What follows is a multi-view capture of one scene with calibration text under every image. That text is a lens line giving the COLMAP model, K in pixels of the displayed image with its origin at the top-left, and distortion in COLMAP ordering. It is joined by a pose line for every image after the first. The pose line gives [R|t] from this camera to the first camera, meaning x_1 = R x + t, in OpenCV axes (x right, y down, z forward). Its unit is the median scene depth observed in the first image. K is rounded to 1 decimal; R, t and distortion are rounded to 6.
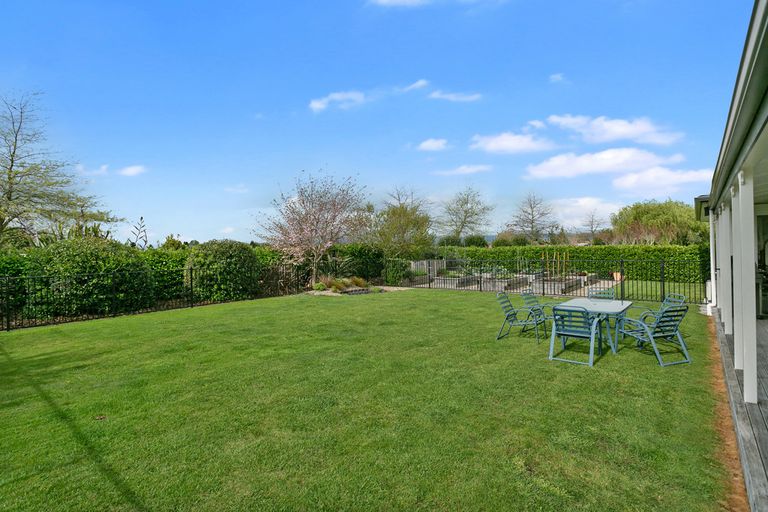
lens RADIAL K [[396.7, 0, 389.1], [0, 396.7, 256.2], [0, 0, 1]] dist [-0.000558, 0.003077]
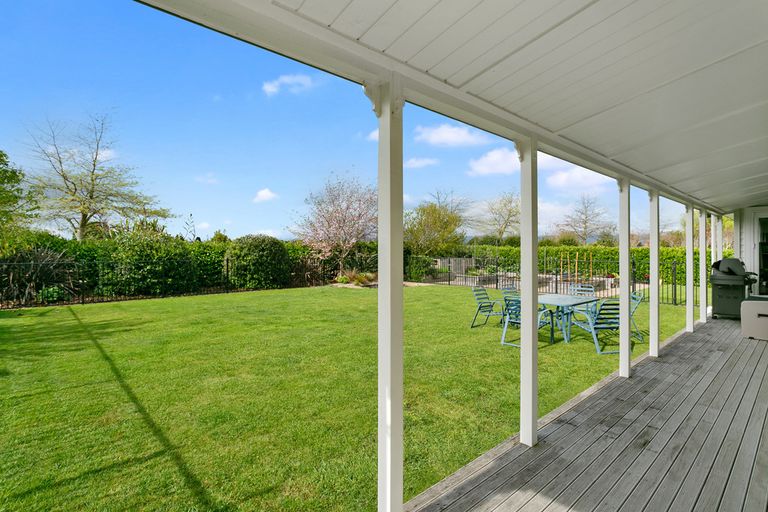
lens RADIAL K [[396.7, 0, 379.0], [0, 396.7, 253.4], [0, 0, 1]] dist [-0.000558, 0.003077]
pose [[0.989860, 0.022277, -0.140290, 0.083920], [-0.022590, 0.999745, -0.000640, 0.004344], [0.140240, 0.003802, 0.990110, -0.066177]]
